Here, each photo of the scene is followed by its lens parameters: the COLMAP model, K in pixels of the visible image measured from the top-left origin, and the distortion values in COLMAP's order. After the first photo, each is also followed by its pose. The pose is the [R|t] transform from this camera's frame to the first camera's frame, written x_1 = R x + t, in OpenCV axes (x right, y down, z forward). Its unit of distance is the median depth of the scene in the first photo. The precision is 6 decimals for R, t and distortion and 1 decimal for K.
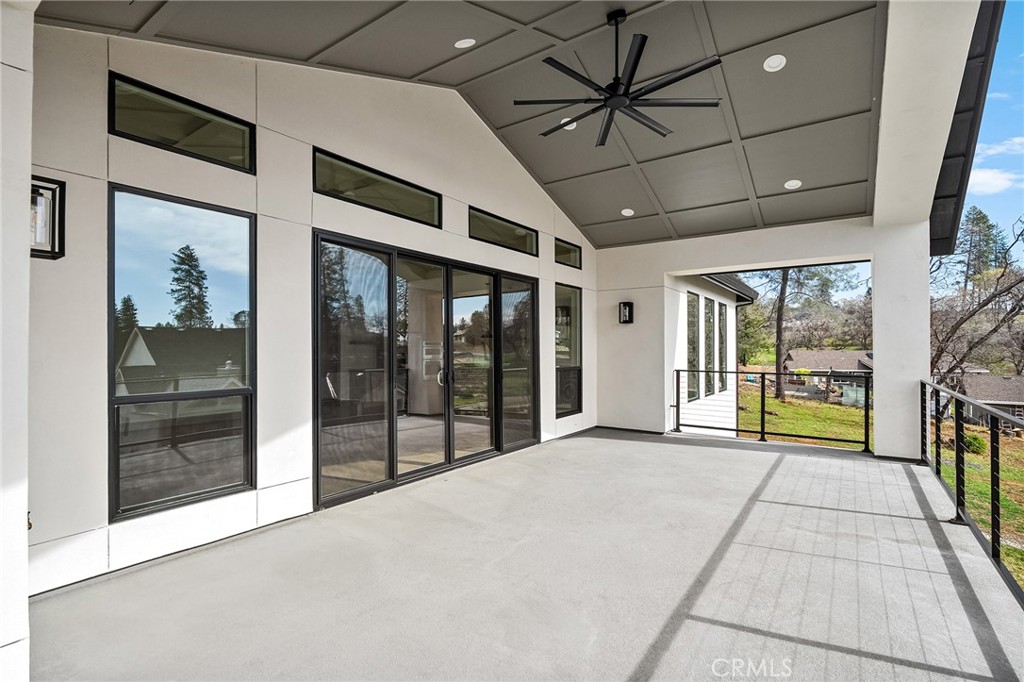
lens RADIAL K [[485.1, 0, 512.0], [0, 485.1, 341.0], [0, 0, 1]] dist [0.000816, 0.000574]
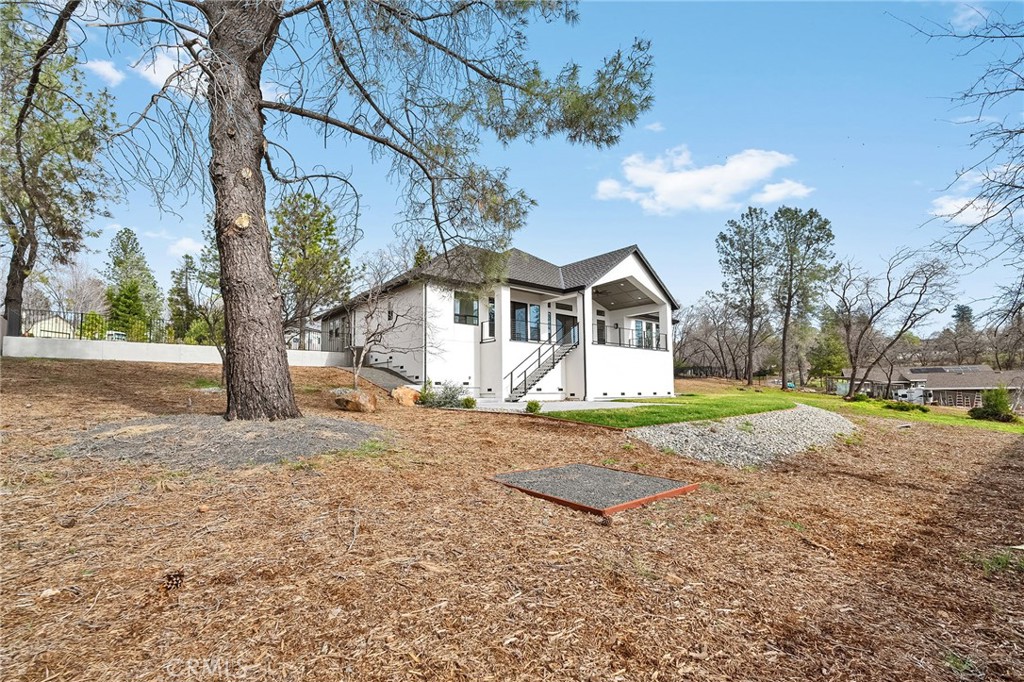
lens RADIAL K [[448.6, 0, 515.7], [0, 448.6, 363.5], [0, 0, 1]] dist [-0.000658, 0.000241]
pose [[0.969276, -0.023044, -0.244894, 0.095622], [0.012660, 0.998956, -0.043892, 0.118712], [0.245650, 0.039444, 0.968556, -0.827350]]
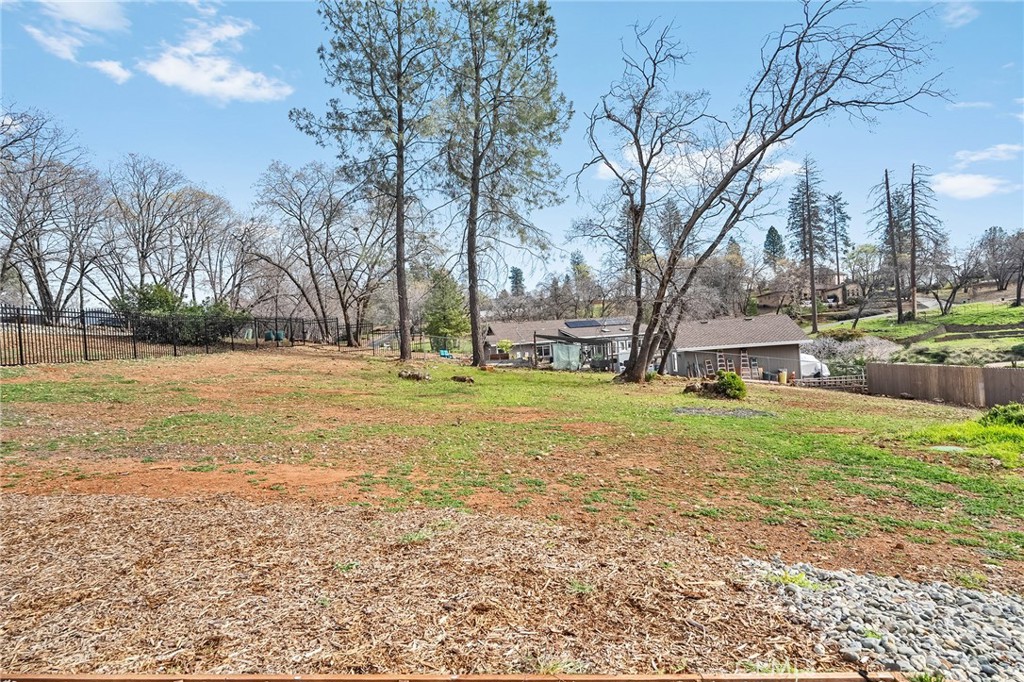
lens RADIAL K [[560.1, 0, 511.7], [0, 560.1, 309.9], [0, 0, 1]] dist [-0.001785, -0.000161]
pose [[0.848103, -0.023014, 0.529331, 0.253749], [0.056364, 0.997306, -0.046947, 0.109689], [-0.526825, 0.069651, 0.847115, 0.436889]]
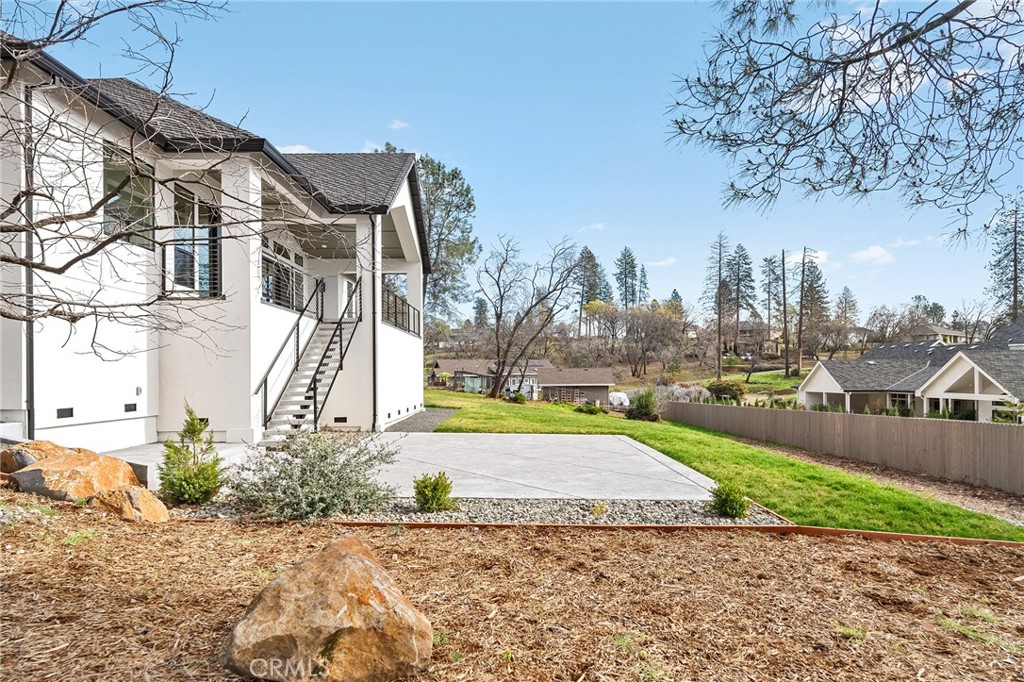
lens RADIAL K [[600.5, 0, 510.6], [0, 600.5, 372.2], [0, 0, 1]] dist [0.001454, 0.000031]
pose [[0.818786, 0.000635, 0.574099, -0.195480], [-0.007305, 0.999930, 0.009312, 0.091176], [-0.574053, -0.011818, 0.818733, -0.545079]]
